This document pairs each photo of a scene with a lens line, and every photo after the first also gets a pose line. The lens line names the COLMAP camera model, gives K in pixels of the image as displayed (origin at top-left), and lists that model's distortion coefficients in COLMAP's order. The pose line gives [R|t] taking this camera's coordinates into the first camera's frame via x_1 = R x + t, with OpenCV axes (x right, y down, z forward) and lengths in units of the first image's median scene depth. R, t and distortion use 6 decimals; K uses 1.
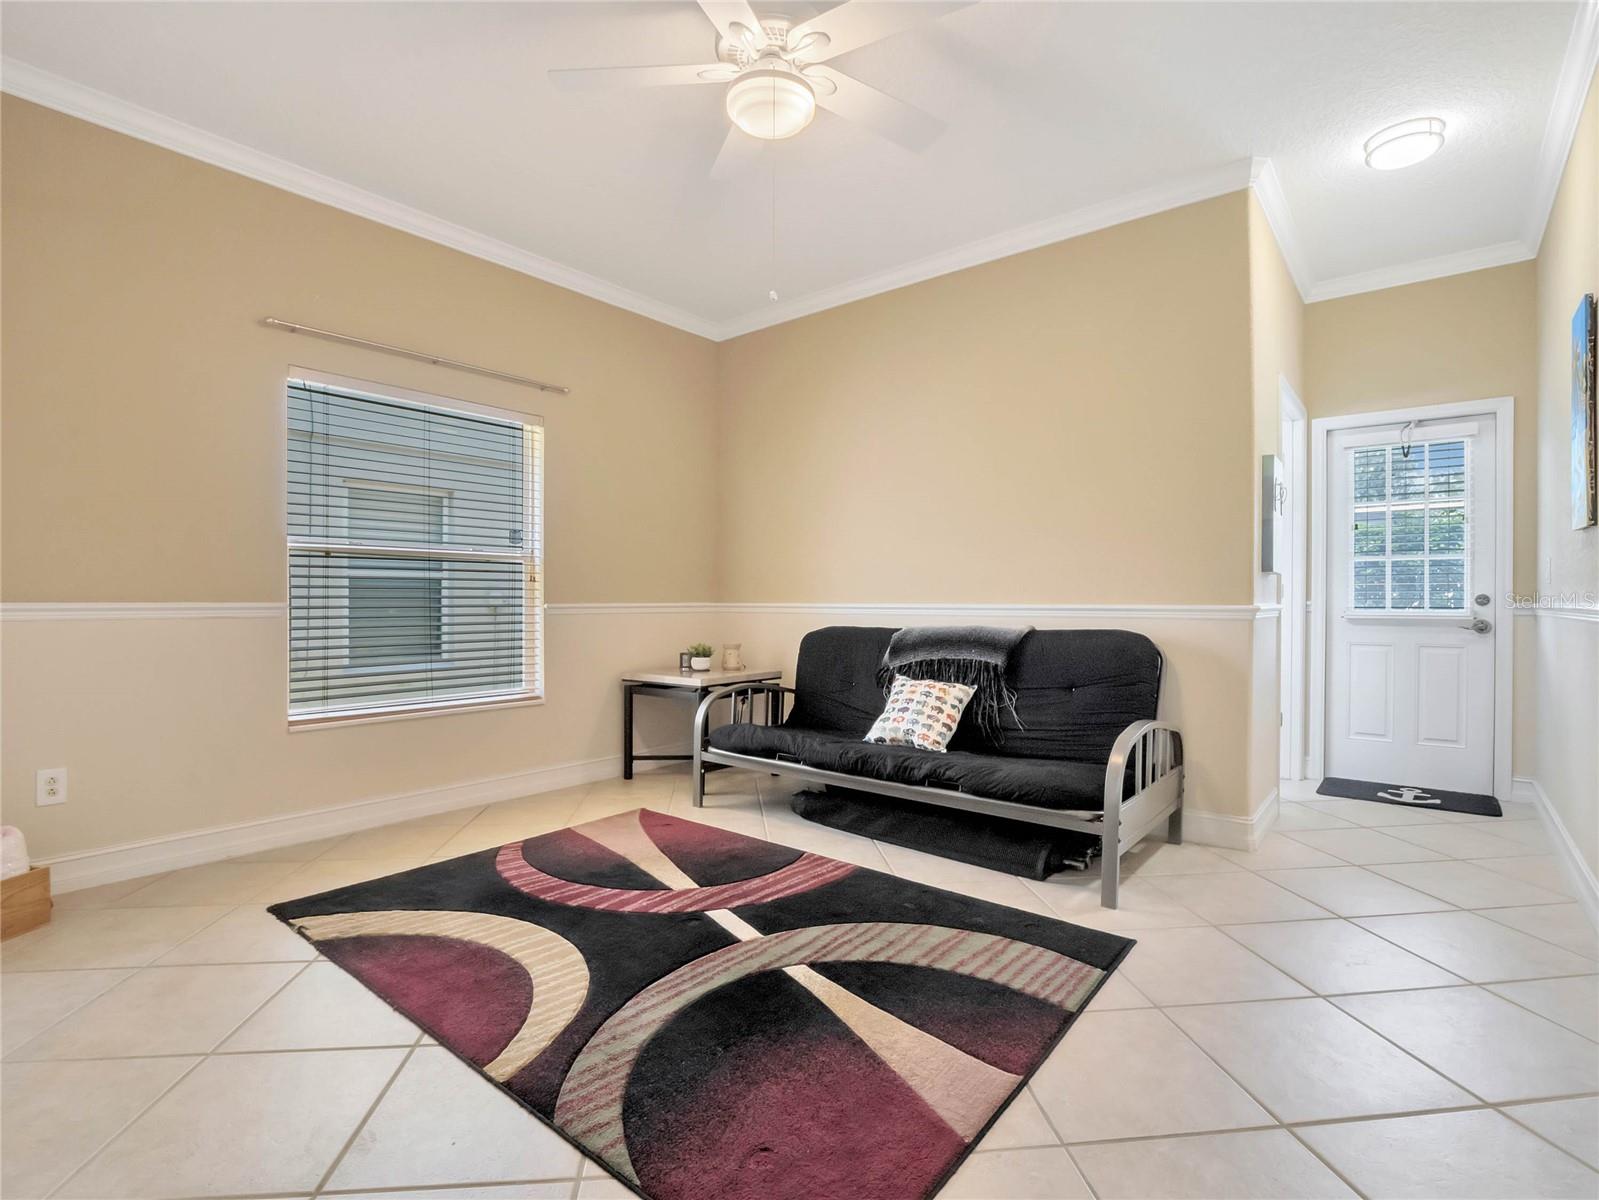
lens RADIAL K [[788.8, 0, 799.5], [0, 788.8, 600.0], [0, 0, 1]] dist [-0.000531, 0.000023]
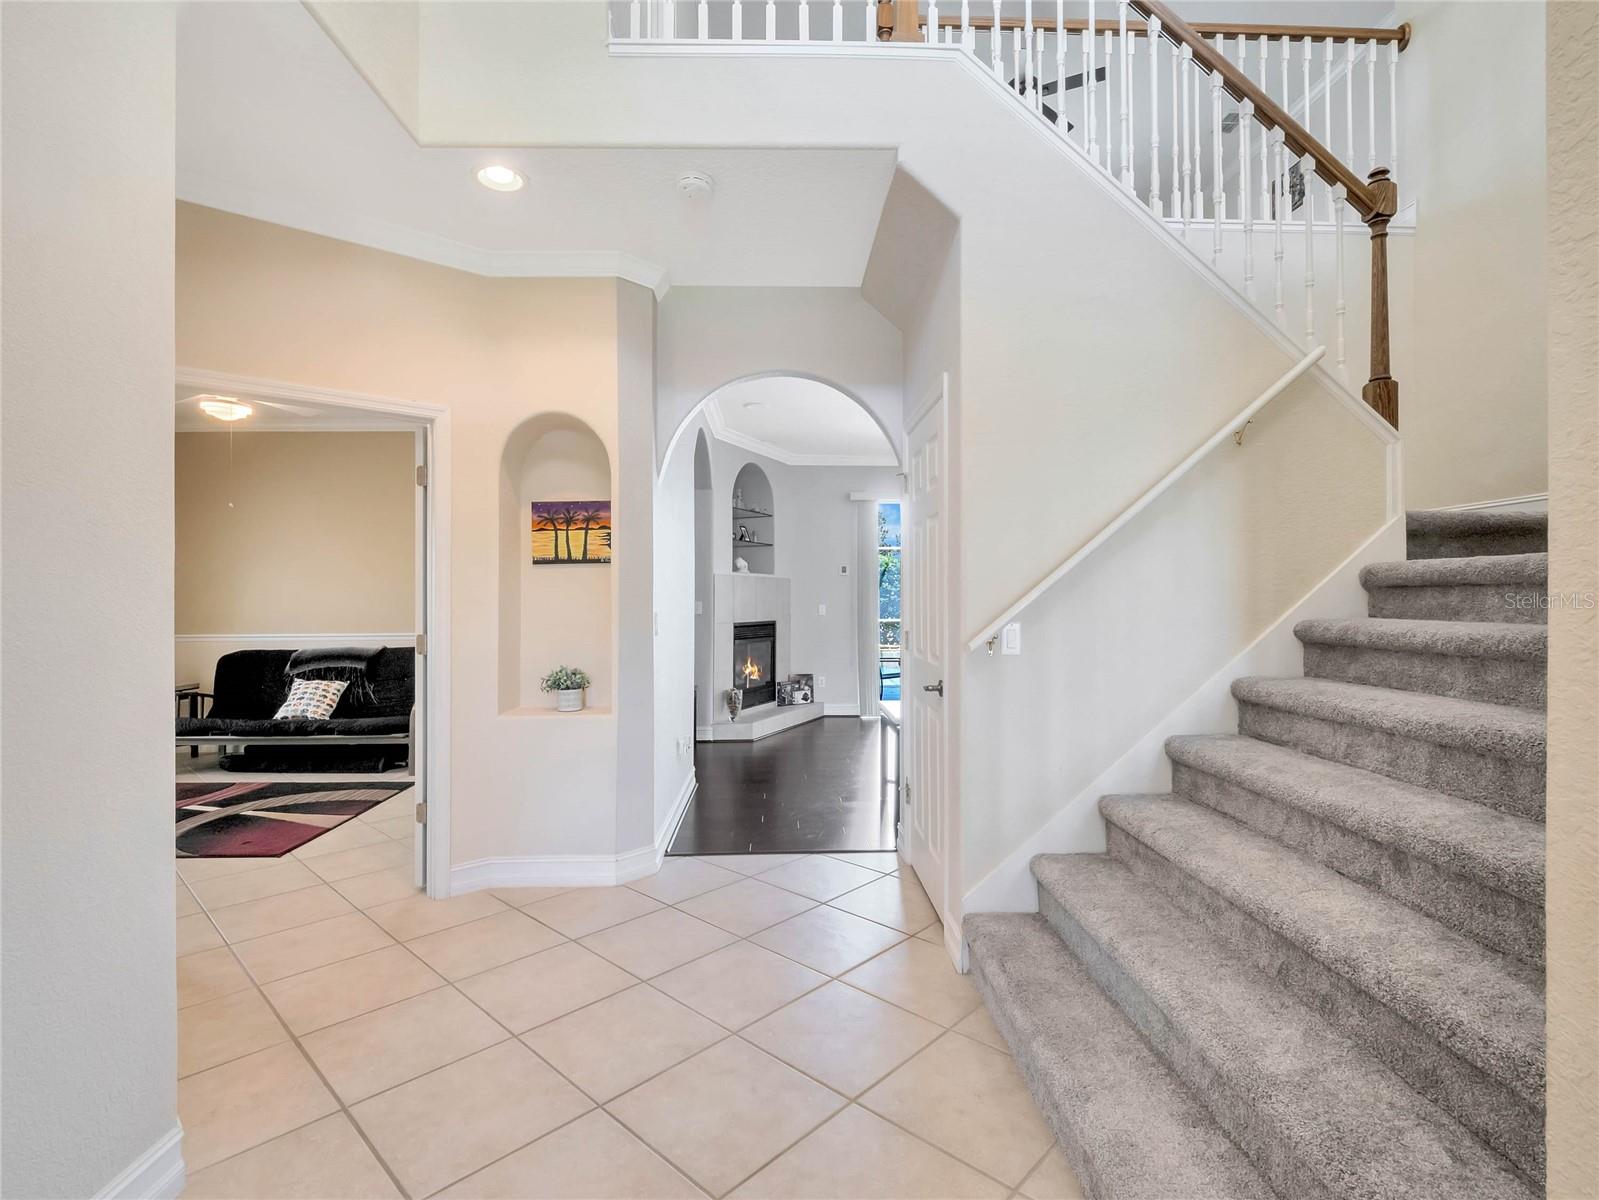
lens RADIAL K [[788.8, 0, 799.5], [0, 788.8, 600.0], [0, 0, 1]] dist [-0.000531, 0.000023]
pose [[0.762437, -0.005996, 0.647034, -0.147435], [0.007337, 0.999973, 0.000621, -0.066683], [-0.647020, 0.004274, 0.762461, -0.997222]]
